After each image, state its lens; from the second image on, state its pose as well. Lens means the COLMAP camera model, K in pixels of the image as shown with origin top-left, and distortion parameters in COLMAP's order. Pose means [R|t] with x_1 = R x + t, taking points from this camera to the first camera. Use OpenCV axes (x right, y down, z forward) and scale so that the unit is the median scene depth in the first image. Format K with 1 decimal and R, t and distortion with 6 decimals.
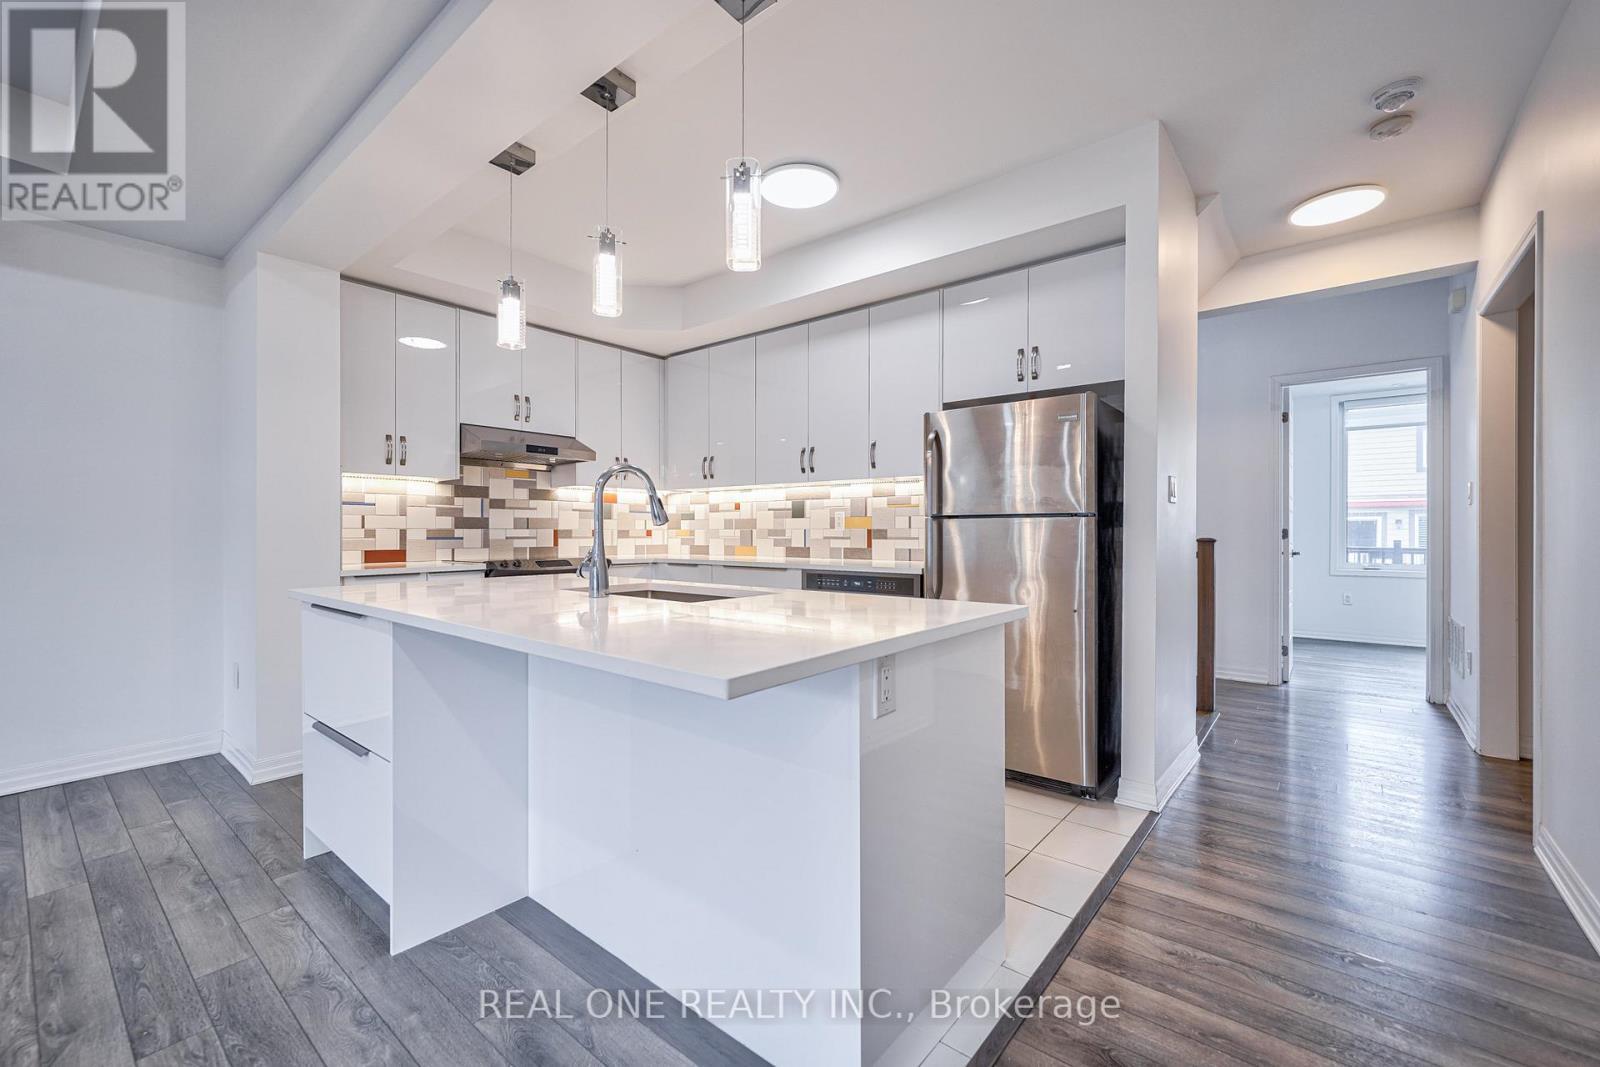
lens RADIAL K [[667.3, 0, 790.3], [0, 667.3, 533.4], [0, 0, 1]] dist [0.001114, 0.001529]
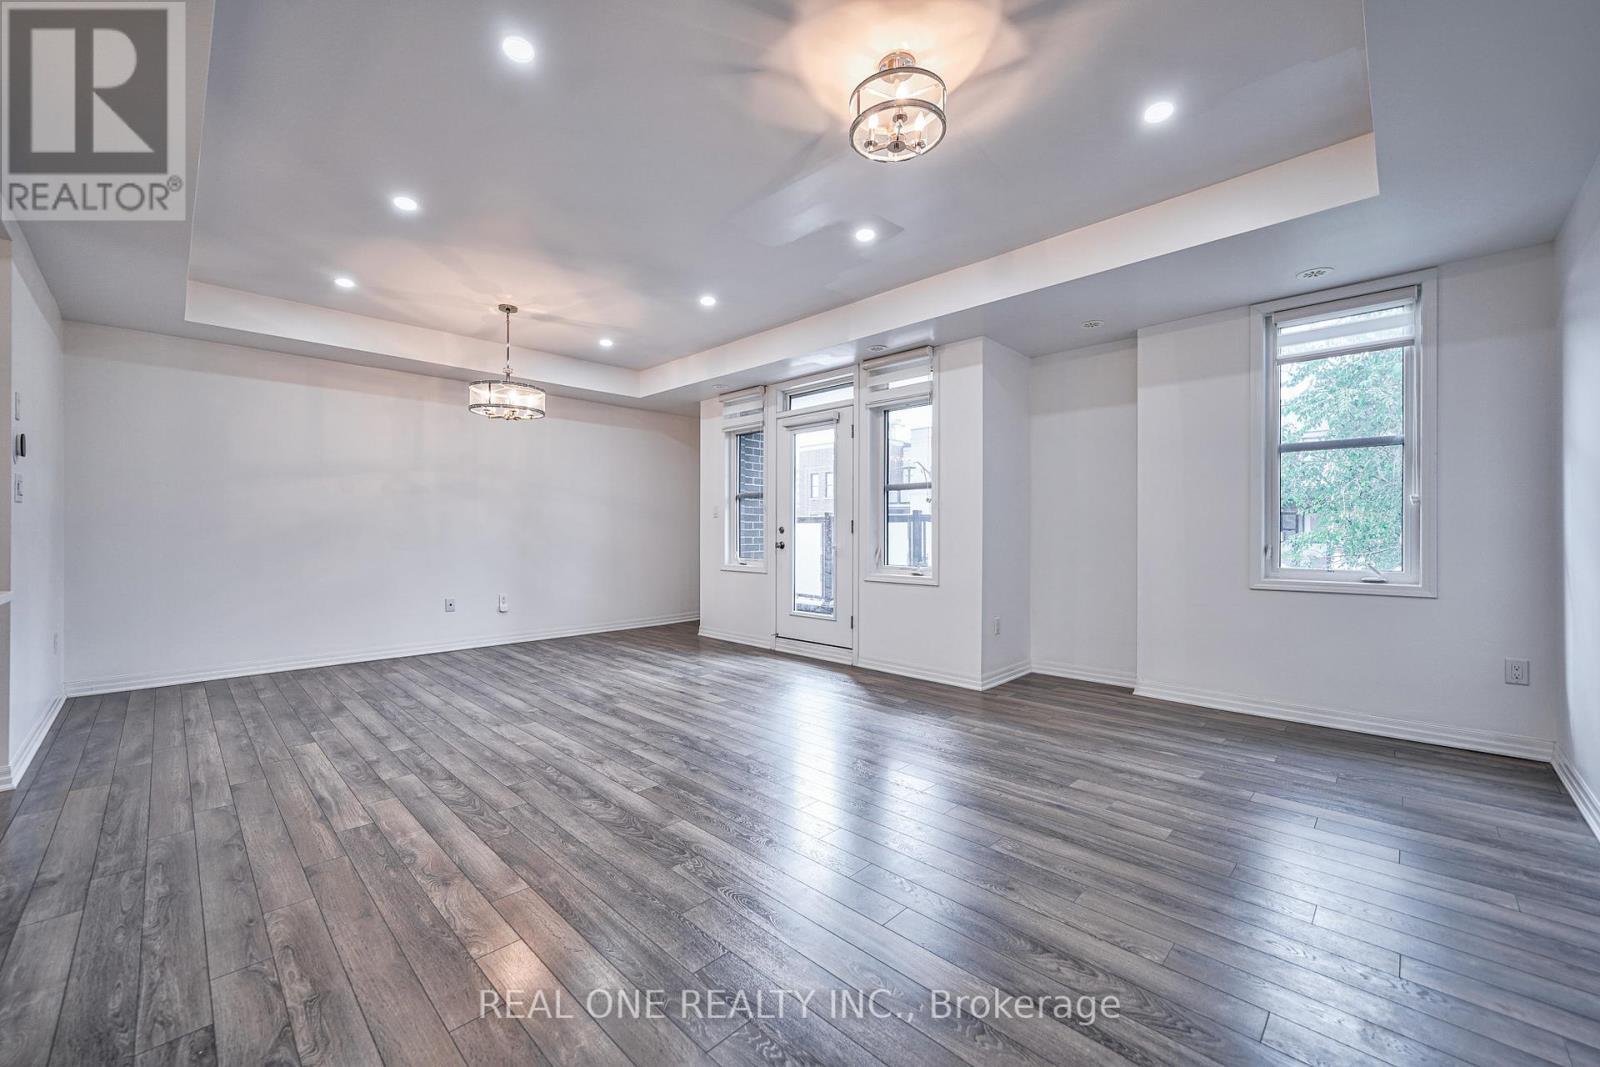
lens RADIAL K [[636.0, 0, 790.1], [0, 636.0, 533.2], [0, 0, 1]] dist [-0.004825, 0.001175]
pose [[-0.995481, -0.003213, 0.094902, -0.640013], [-0.002778, 0.999985, 0.004715, -0.003176], [-0.094916, 0.004430, -0.995475, 0.616920]]
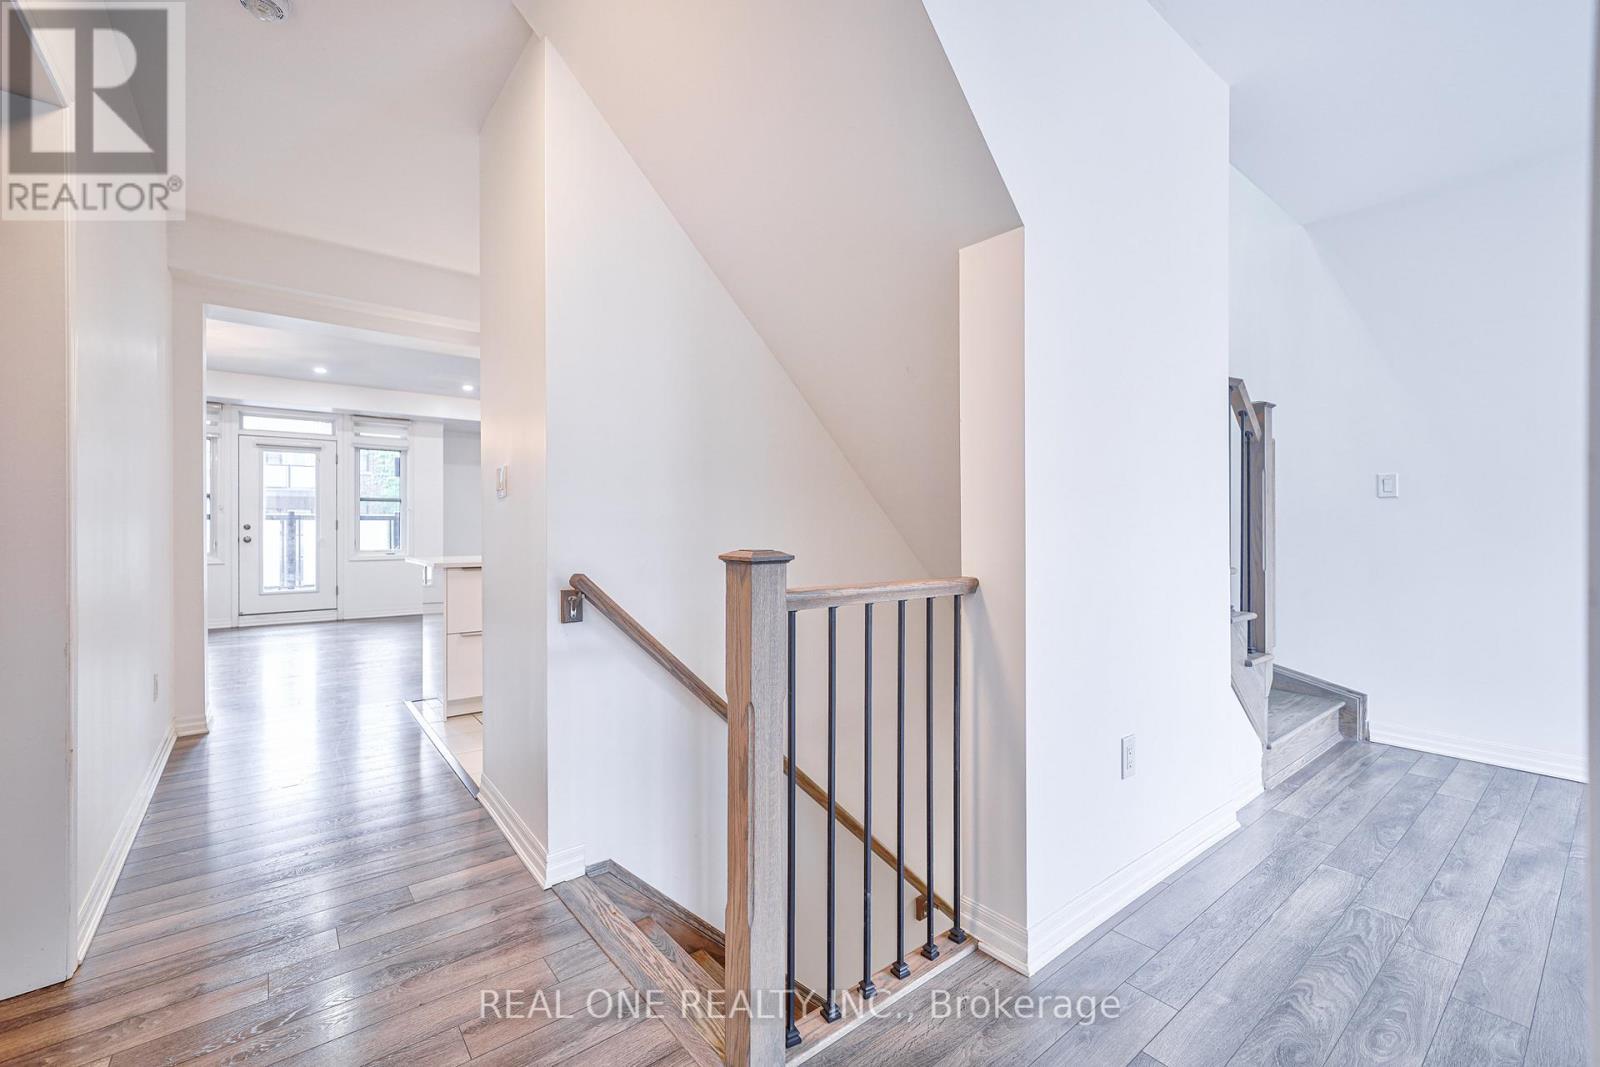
lens RADIAL K [[667.3, 0, 796.4], [0, 667.3, 523.5], [0, 0, 1]] dist [0.001114, 0.001529]
pose [[-0.200724, -0.003678, -0.979641, 0.889653], [0.002279, 0.999988, -0.004222, -0.002442], [0.979645, -0.003080, -0.200714, 1.021544]]
